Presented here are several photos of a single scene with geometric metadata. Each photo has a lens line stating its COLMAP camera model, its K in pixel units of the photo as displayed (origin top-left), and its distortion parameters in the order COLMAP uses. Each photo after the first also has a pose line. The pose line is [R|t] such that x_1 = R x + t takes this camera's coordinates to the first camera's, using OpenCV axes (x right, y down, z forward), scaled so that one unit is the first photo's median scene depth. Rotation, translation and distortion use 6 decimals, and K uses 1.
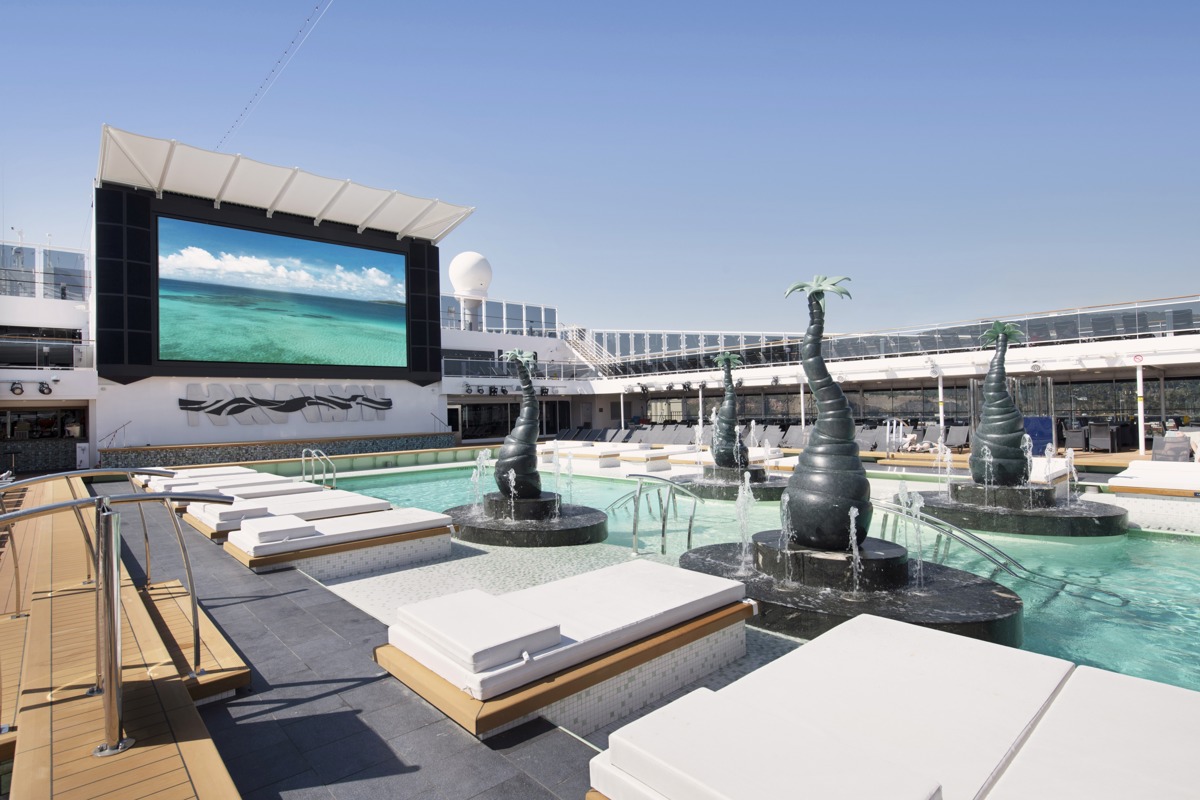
lens RADIAL K [[605.5, 0, 610.0], [0, 605.5, 398.9], [0, 0, 1]] dist [0.006614, 0.000550]
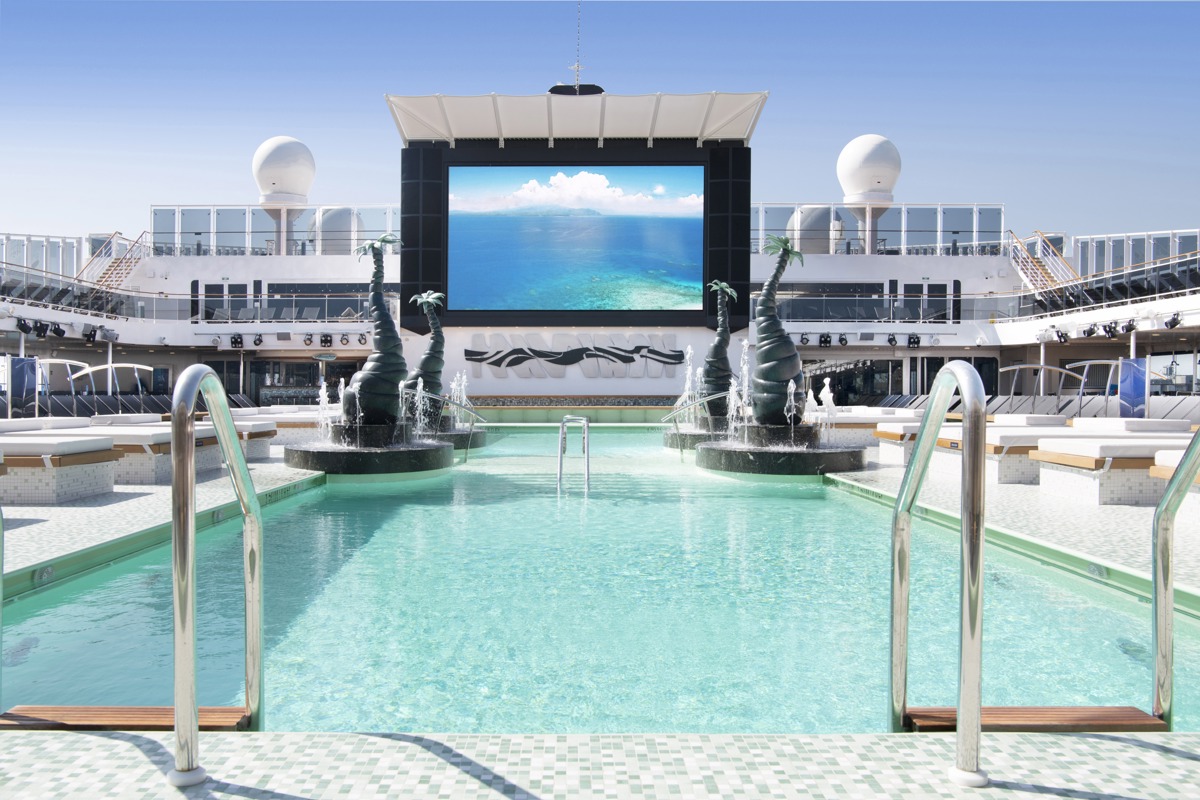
lens RADIAL K [[1040.6, 0, 592.2], [0, 1040.6, 410.0], [0, 0, 1]] dist [0.012071, 0.002948]
pose [[0.738280, 0.035141, -0.673579, 0.474493], [-0.007306, 0.999000, 0.044110, 0.017946], [0.674455, -0.027644, 0.737798, -0.090124]]
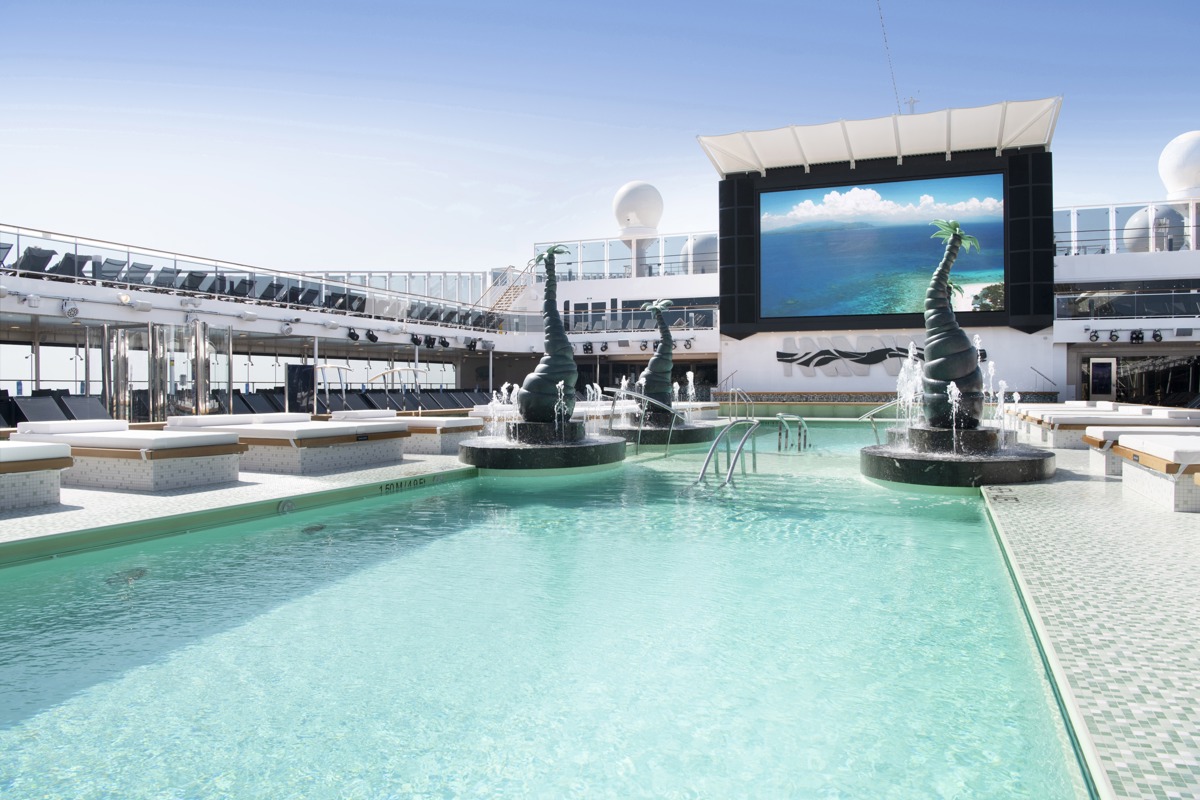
lens RADIAL K [[864.8, 0, 594.0], [0, 864.8, 373.7], [0, 0, 1]] dist [-0.056521, 0.008645]
pose [[0.425189, 0.007499, -0.905073, 0.474205], [0.004513, 0.999936, 0.010406, 0.018204], [0.905093, -0.008509, 0.425128, 0.014981]]
